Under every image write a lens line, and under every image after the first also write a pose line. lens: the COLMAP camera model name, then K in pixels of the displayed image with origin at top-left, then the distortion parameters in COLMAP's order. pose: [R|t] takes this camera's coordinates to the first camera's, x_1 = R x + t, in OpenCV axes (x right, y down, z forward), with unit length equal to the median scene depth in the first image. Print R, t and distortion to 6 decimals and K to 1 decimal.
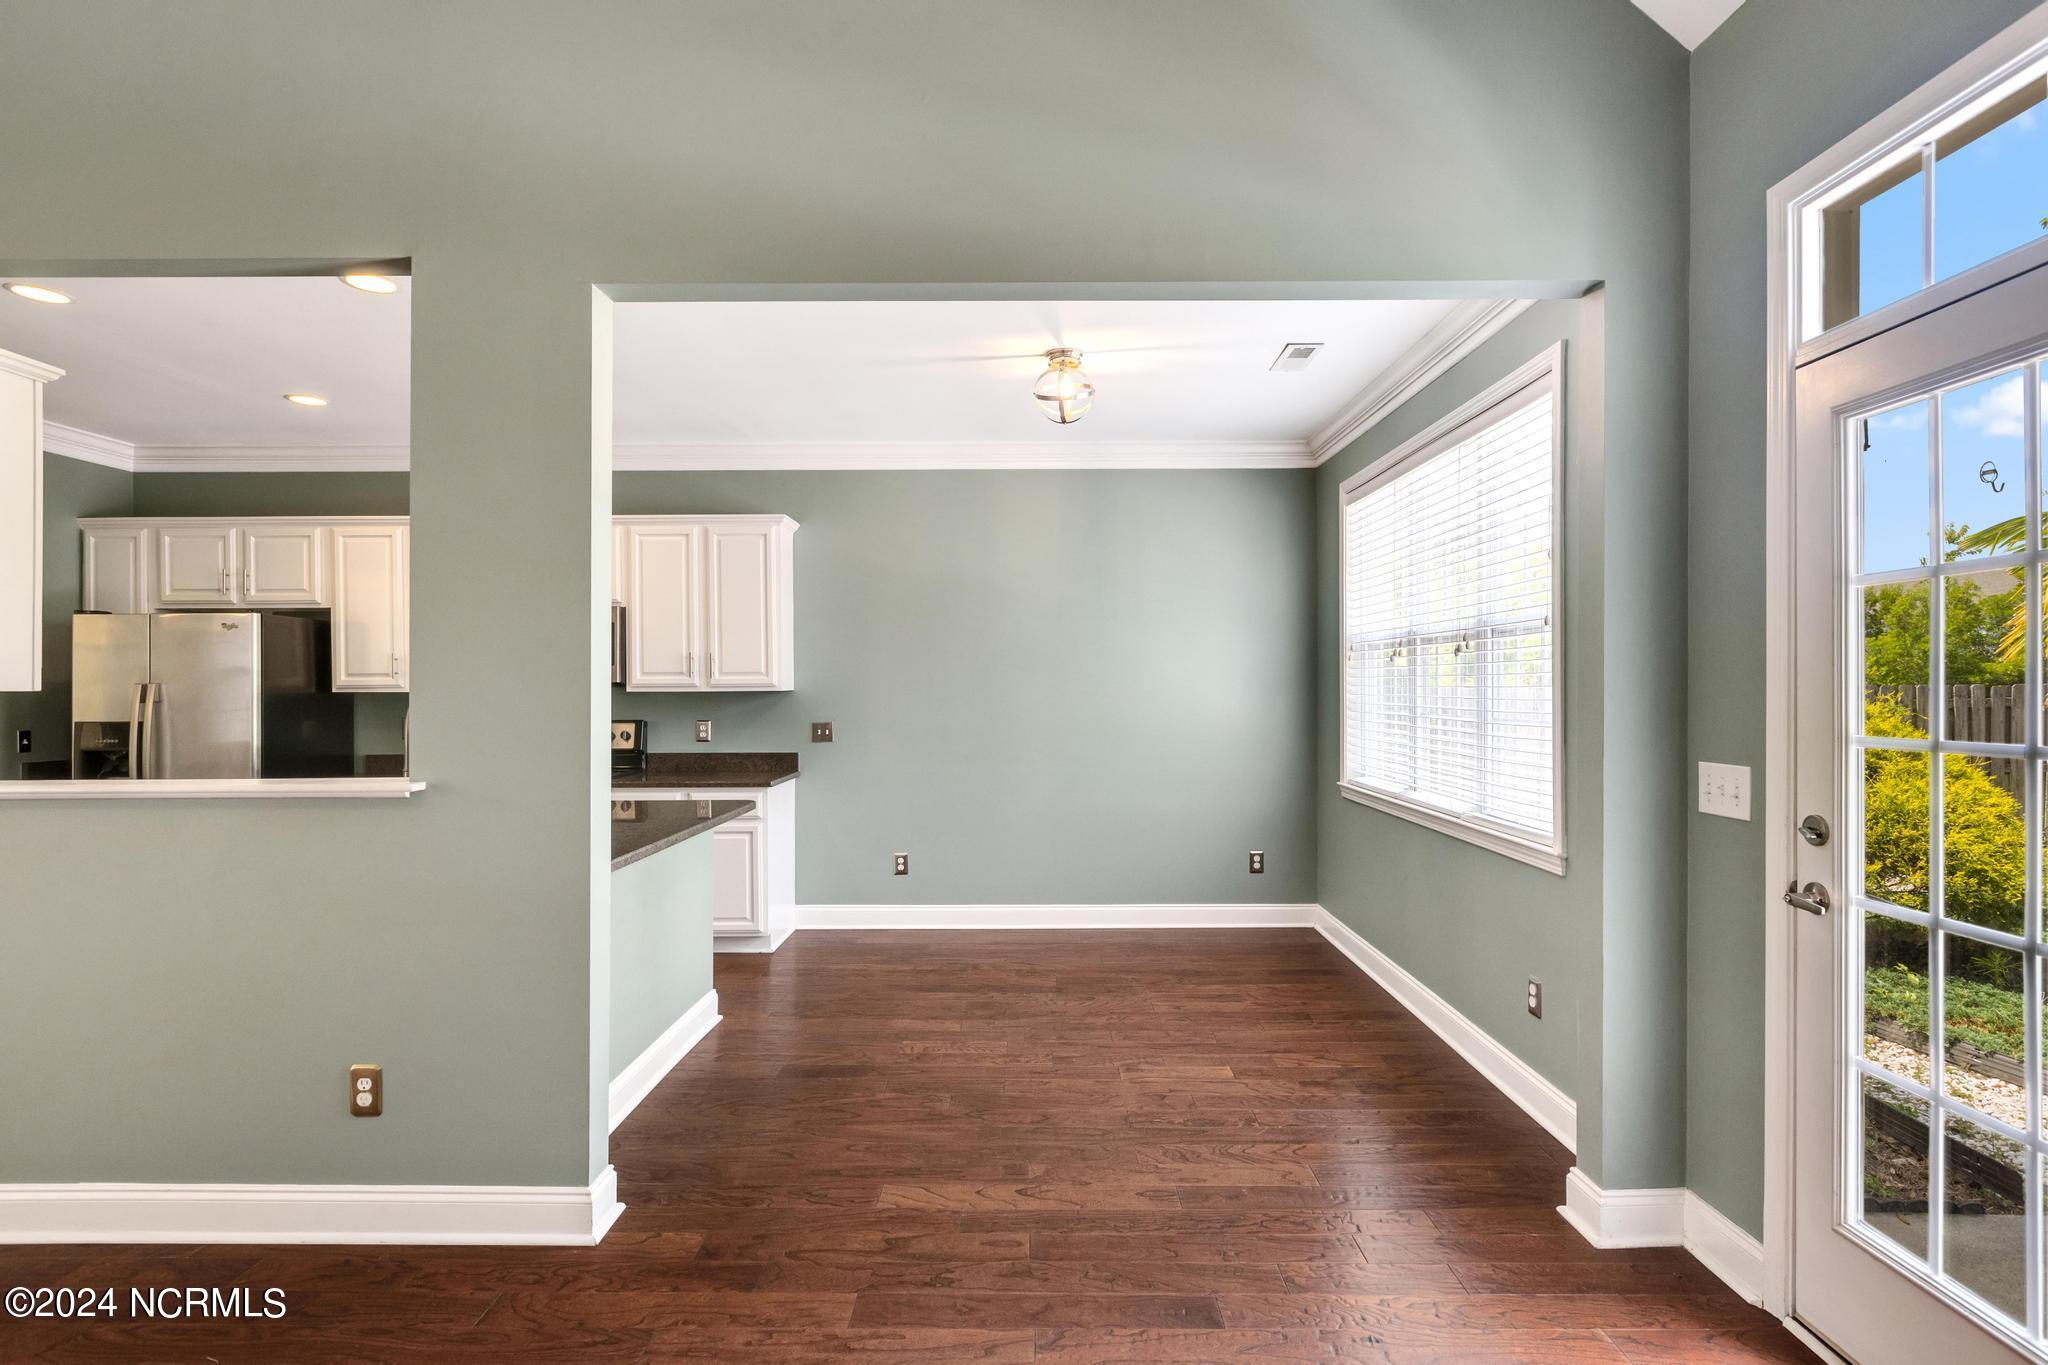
lens RADIAL K [[1023.9, 0, 1036.1], [0, 1023.9, 688.0], [0, 0, 1]] dist [-0.002801, -0.001042]
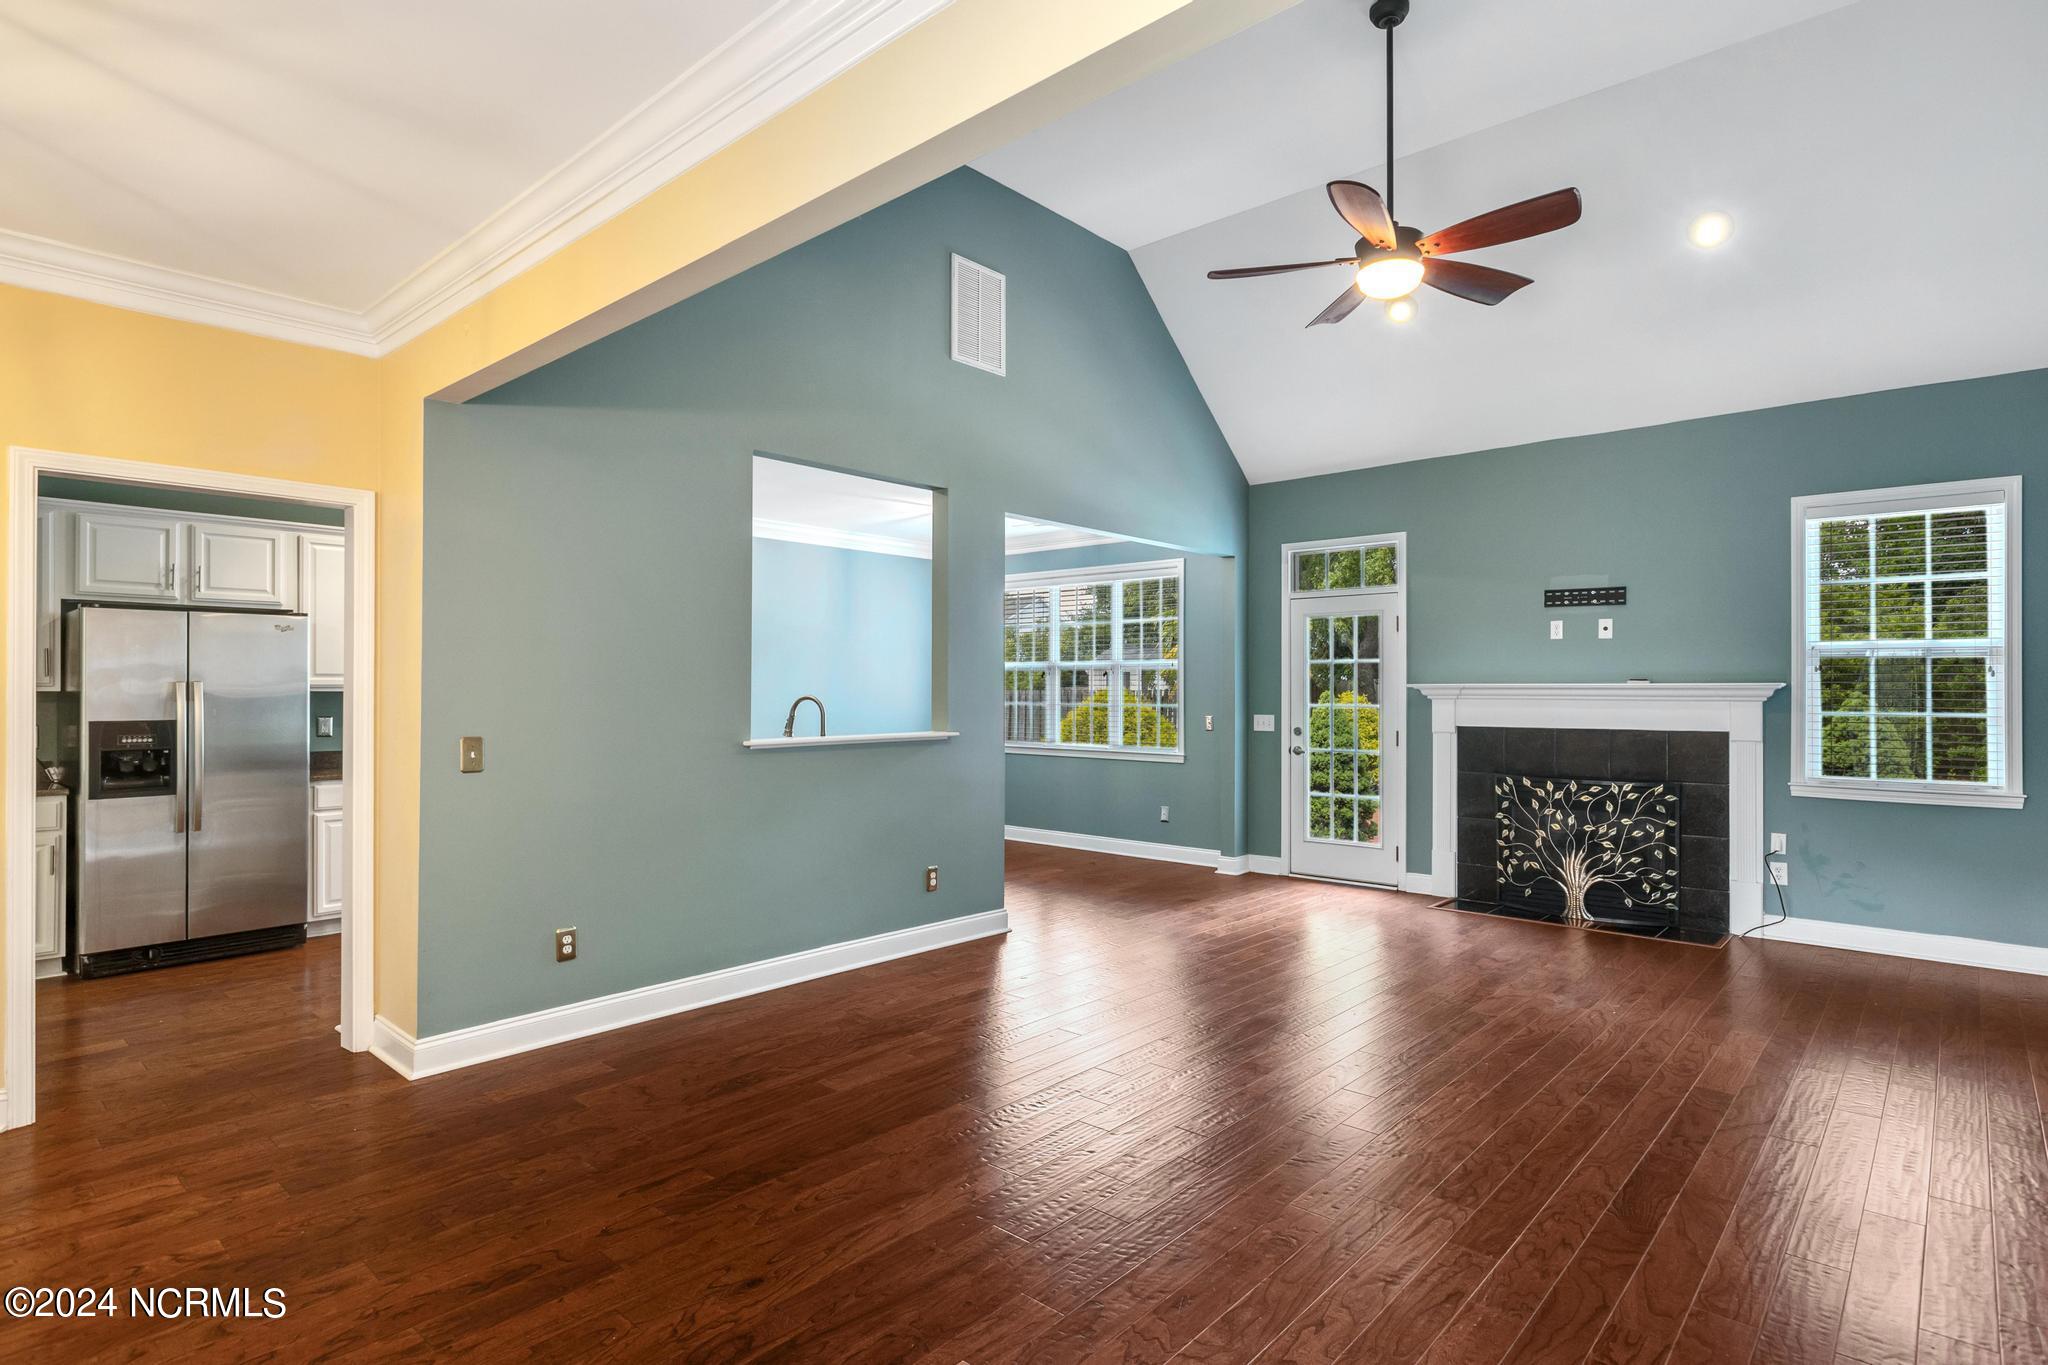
lens RADIAL K [[1047.5, 0, 1032.5], [0, 1047.5, 684.6], [0, 0, 1]] dist [-0.003624, -0.000486]
pose [[0.661279, 0.007538, 0.750102, -1.359320], [-0.001506, 0.999961, -0.008721, 0.007748], [-0.750139, 0.004638, 0.661264, -0.364575]]
